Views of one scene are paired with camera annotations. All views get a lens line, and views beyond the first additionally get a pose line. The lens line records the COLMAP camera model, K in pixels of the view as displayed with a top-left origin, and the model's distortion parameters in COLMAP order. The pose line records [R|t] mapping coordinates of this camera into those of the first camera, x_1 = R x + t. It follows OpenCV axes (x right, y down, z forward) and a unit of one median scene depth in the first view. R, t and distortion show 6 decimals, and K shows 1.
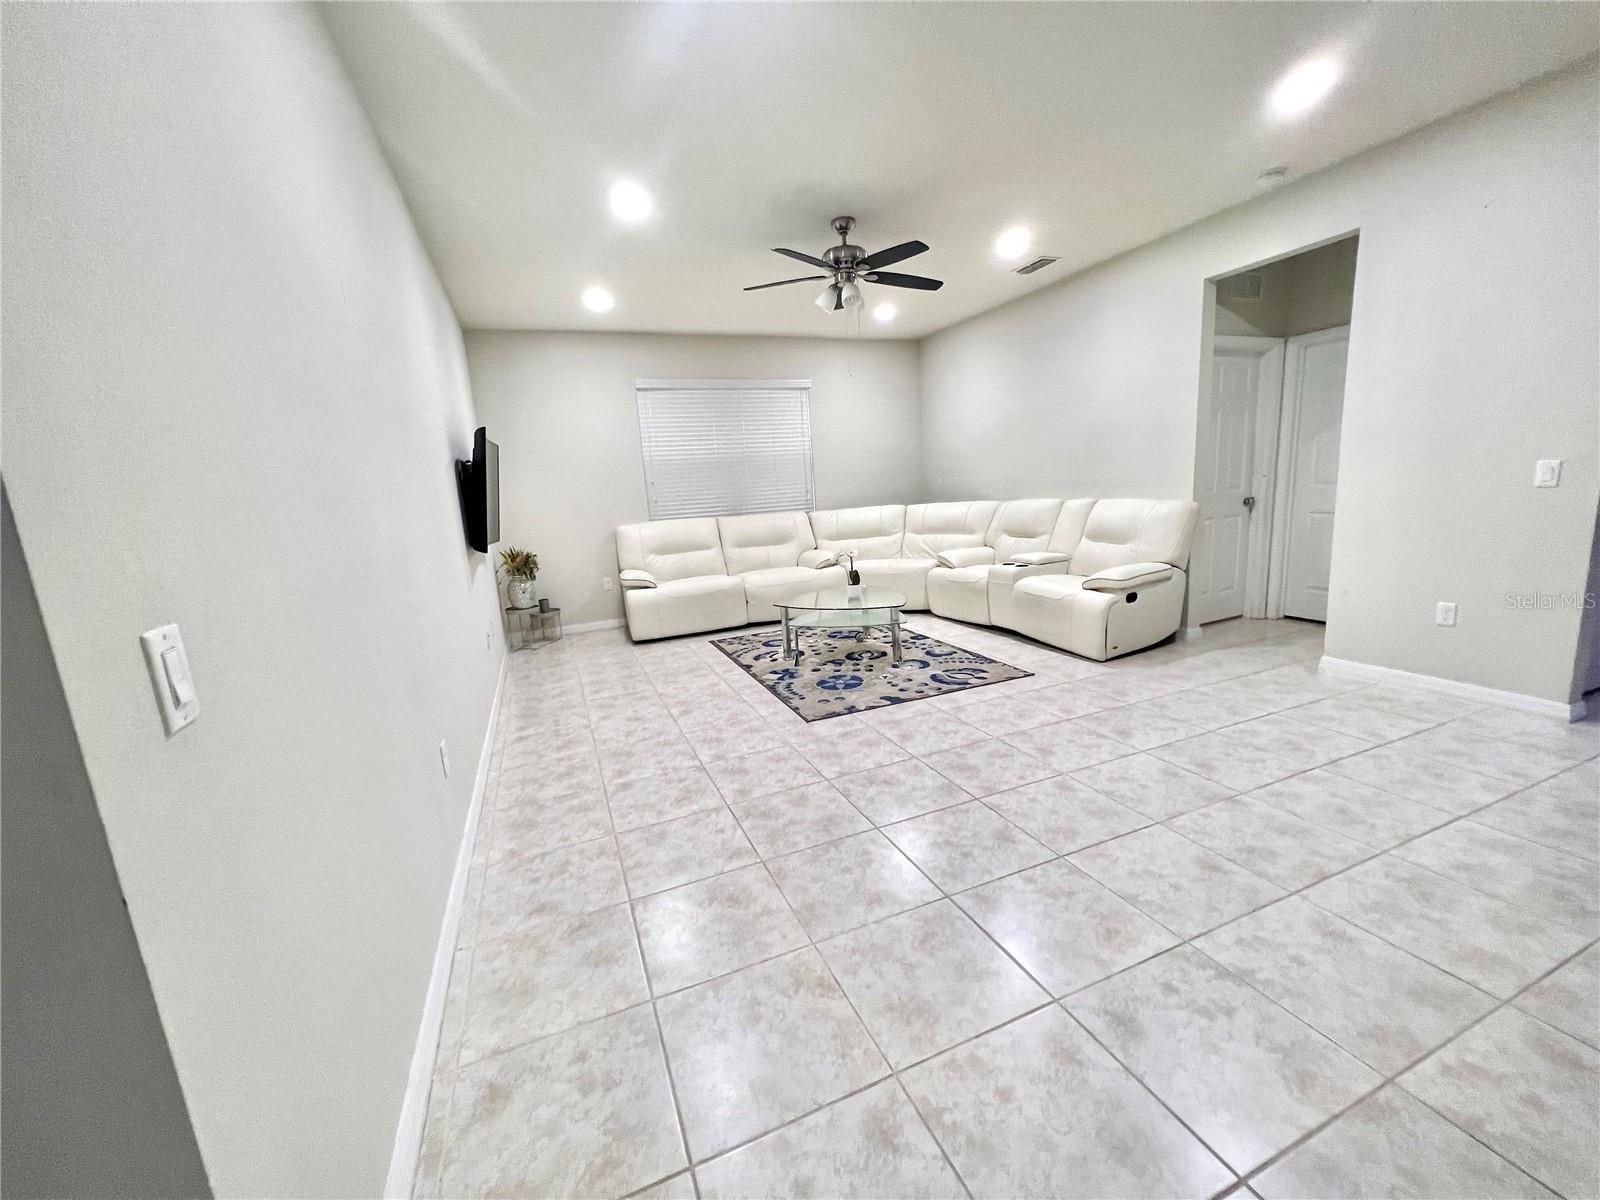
lens RADIAL K [[641.9, 0, 800.0], [0, 641.9, 600.0], [0, 0, 1]] dist [-0.000794, -0.000239]
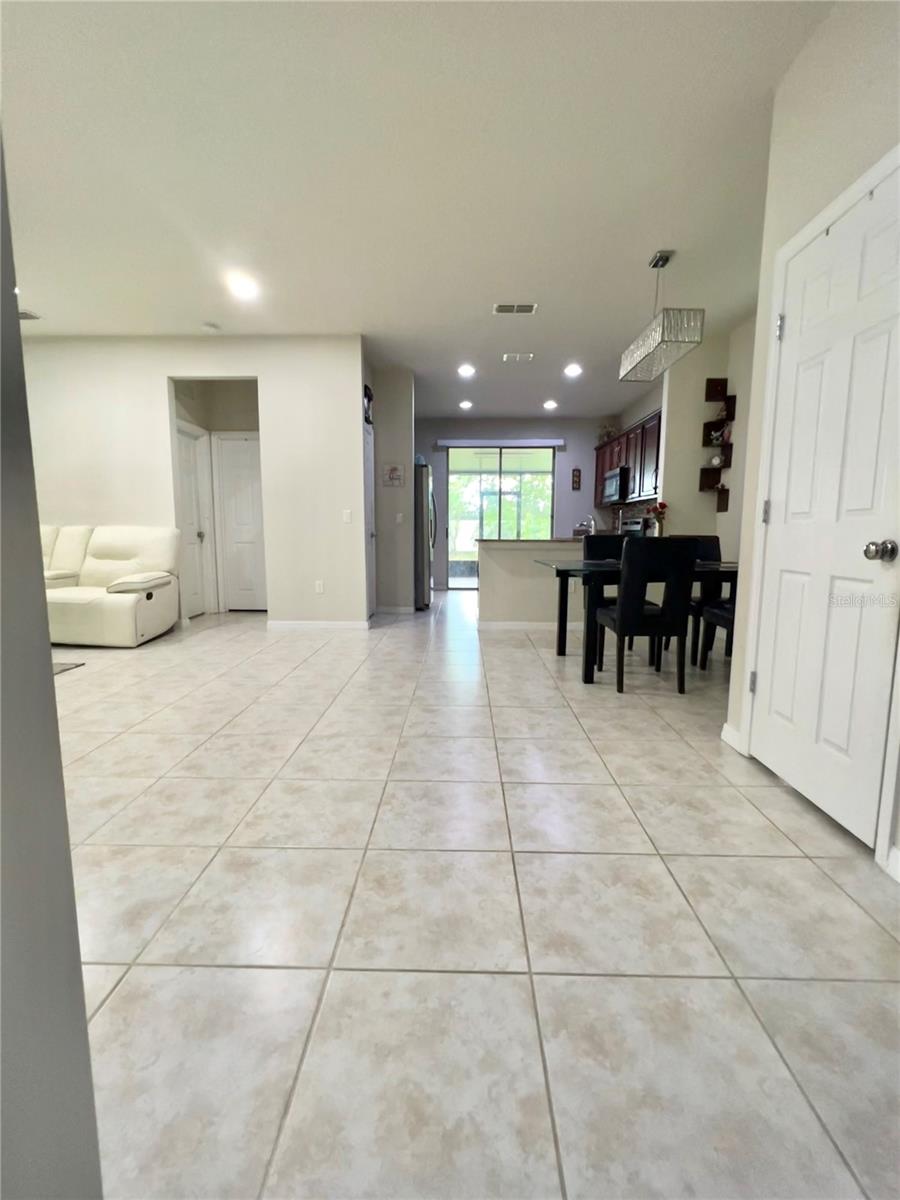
lens RADIAL K [[543.3, 0, 450.0], [0, 543.3, 600.0], [0, 0, 1]] dist [-0.000531, -0.000073]
pose [[0.397436, -0.046630, 0.916444, -0.266941], [0.135364, 0.990761, -0.008292, 0.098504], [-0.907591, 0.127349, 0.400076, -0.007337]]
